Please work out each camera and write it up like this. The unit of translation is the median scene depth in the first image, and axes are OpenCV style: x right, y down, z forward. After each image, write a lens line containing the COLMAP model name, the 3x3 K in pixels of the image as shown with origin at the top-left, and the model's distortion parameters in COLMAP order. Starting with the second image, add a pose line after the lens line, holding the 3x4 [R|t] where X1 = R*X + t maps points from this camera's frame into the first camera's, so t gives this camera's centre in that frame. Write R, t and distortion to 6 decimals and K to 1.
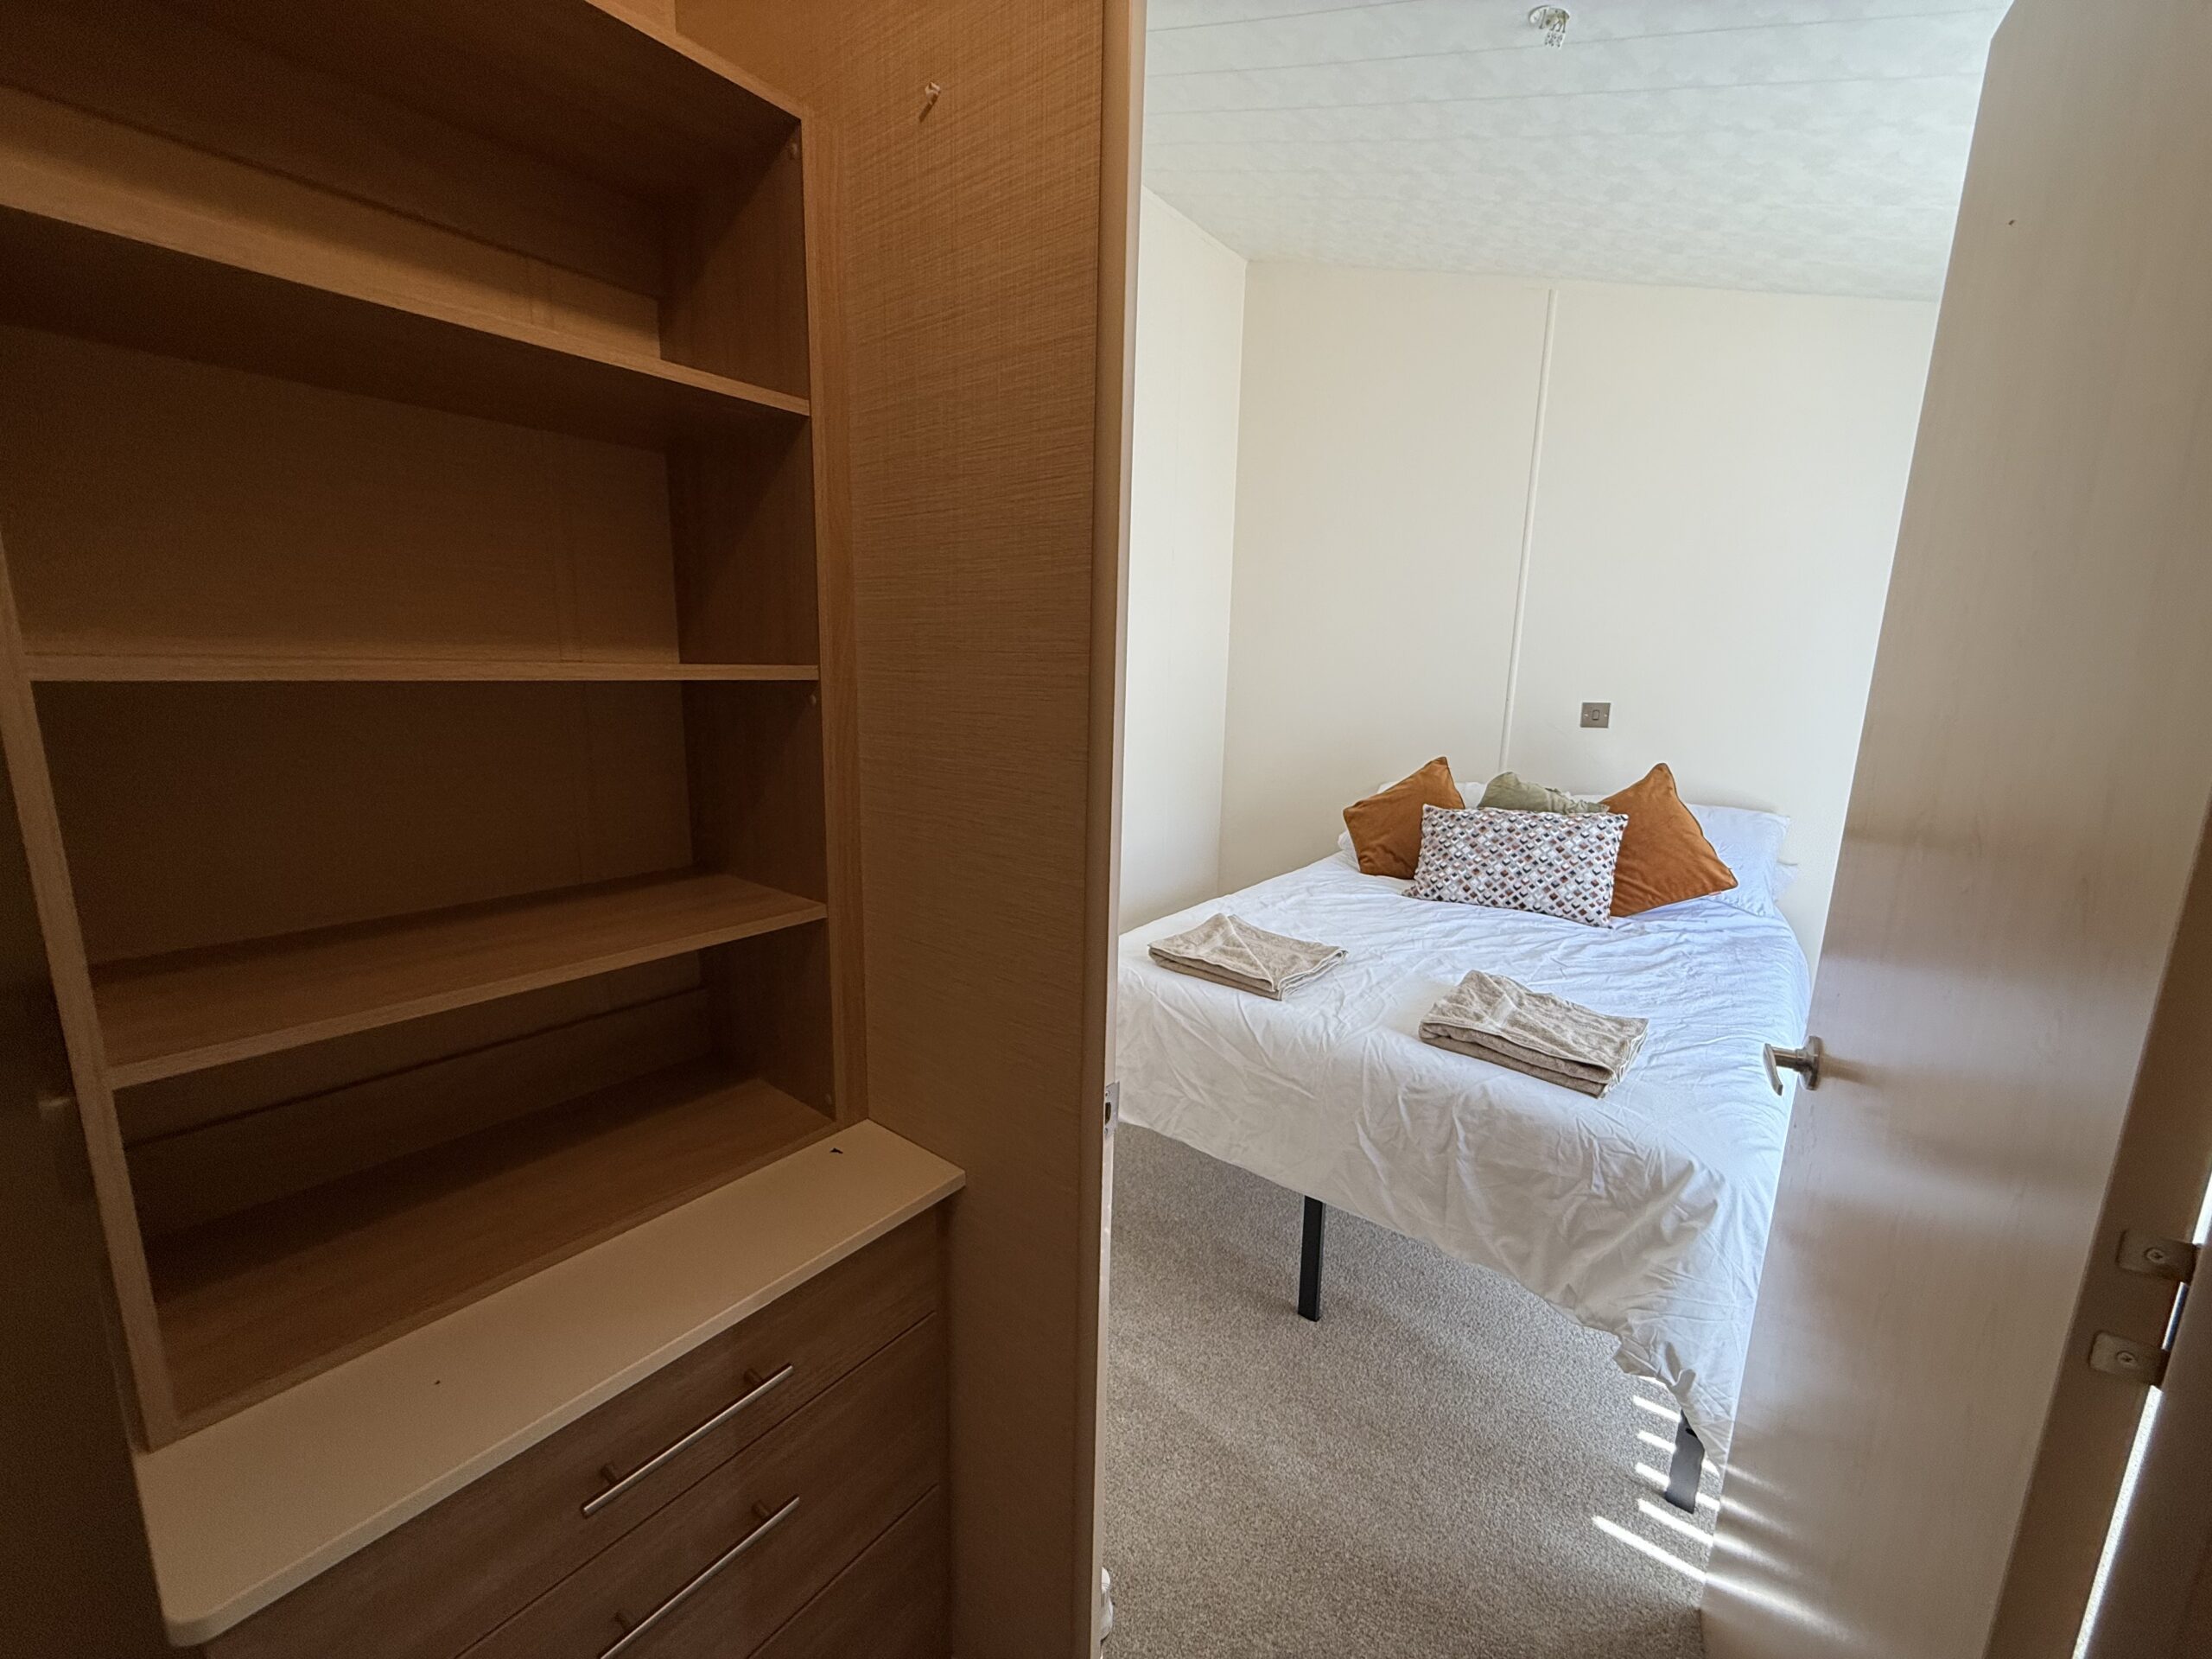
lens RADIAL K [[879.1, 0, 1108.0], [0, 879.1, 832.1], [0, 0, 1]] dist [0.000277, -0.000065]
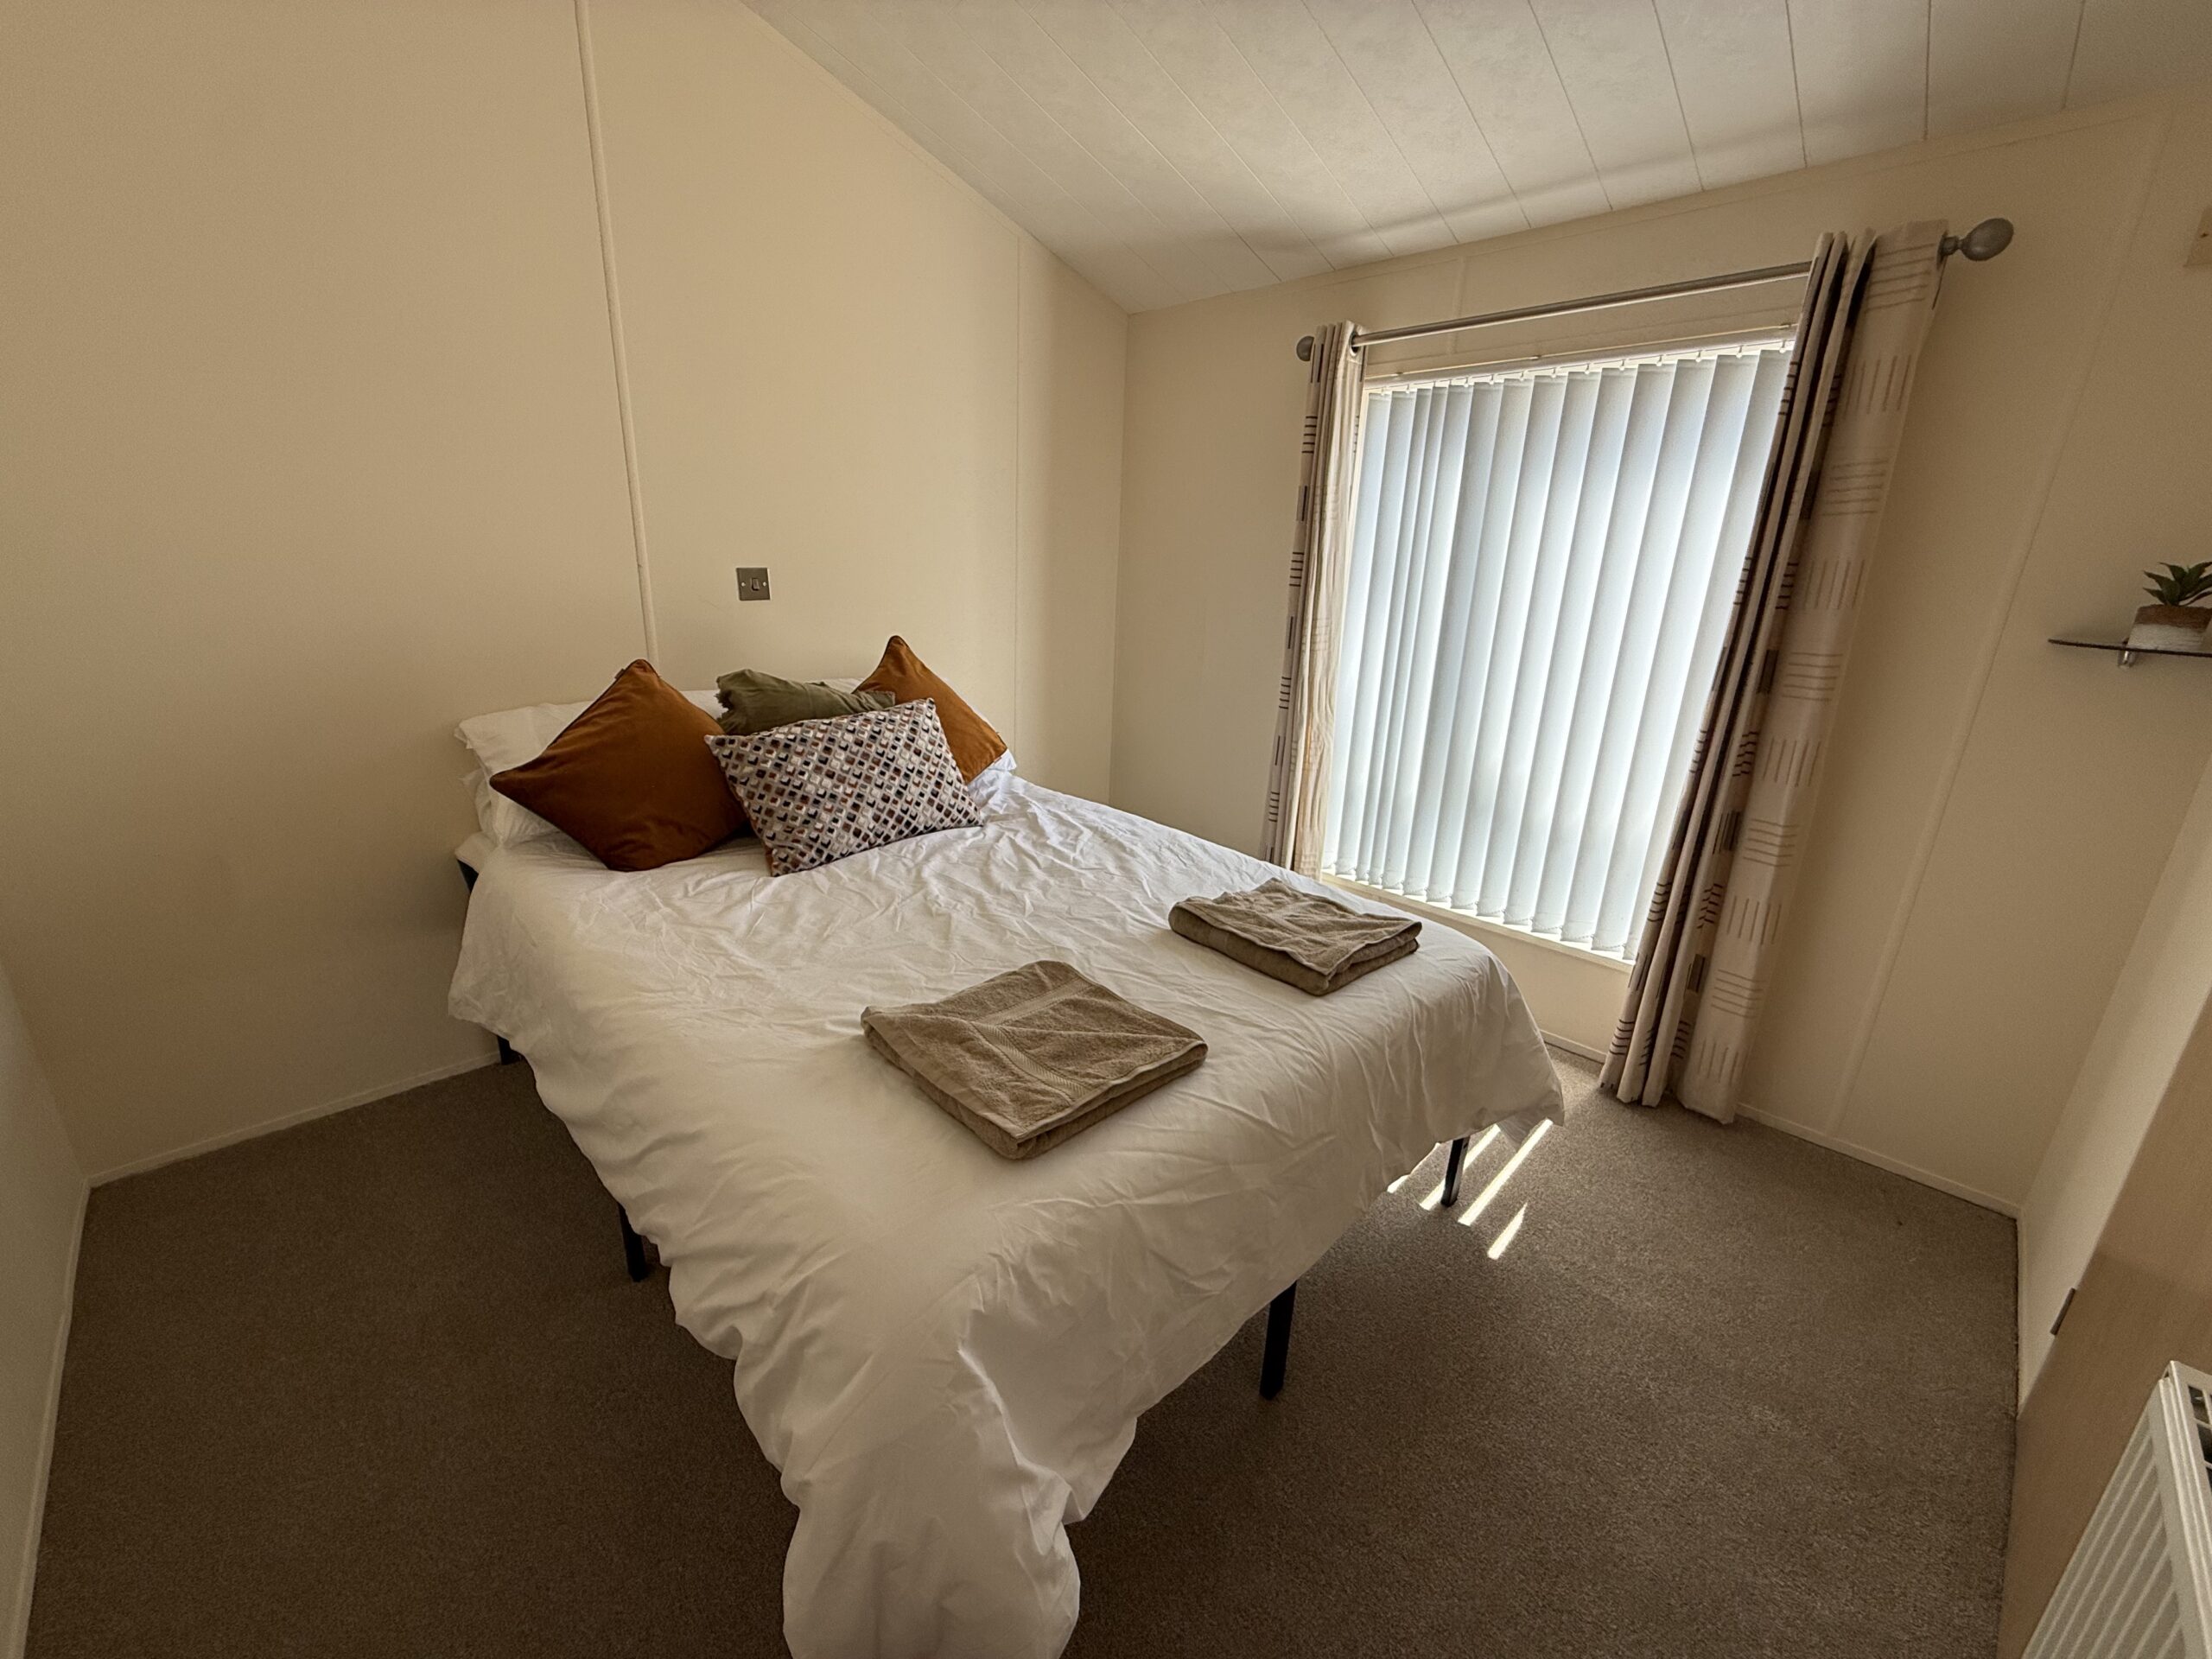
lens RADIAL K [[879.1, 0, 1107.8], [0, 879.1, 829.4], [0, 0, 1]] dist [0.000277, -0.000065]
pose [[0.120730, -0.305202, 0.944604, -0.281803], [0.152502, 0.945970, 0.286153, -0.125804], [-0.980901, 0.109506, 0.160751, 0.720376]]
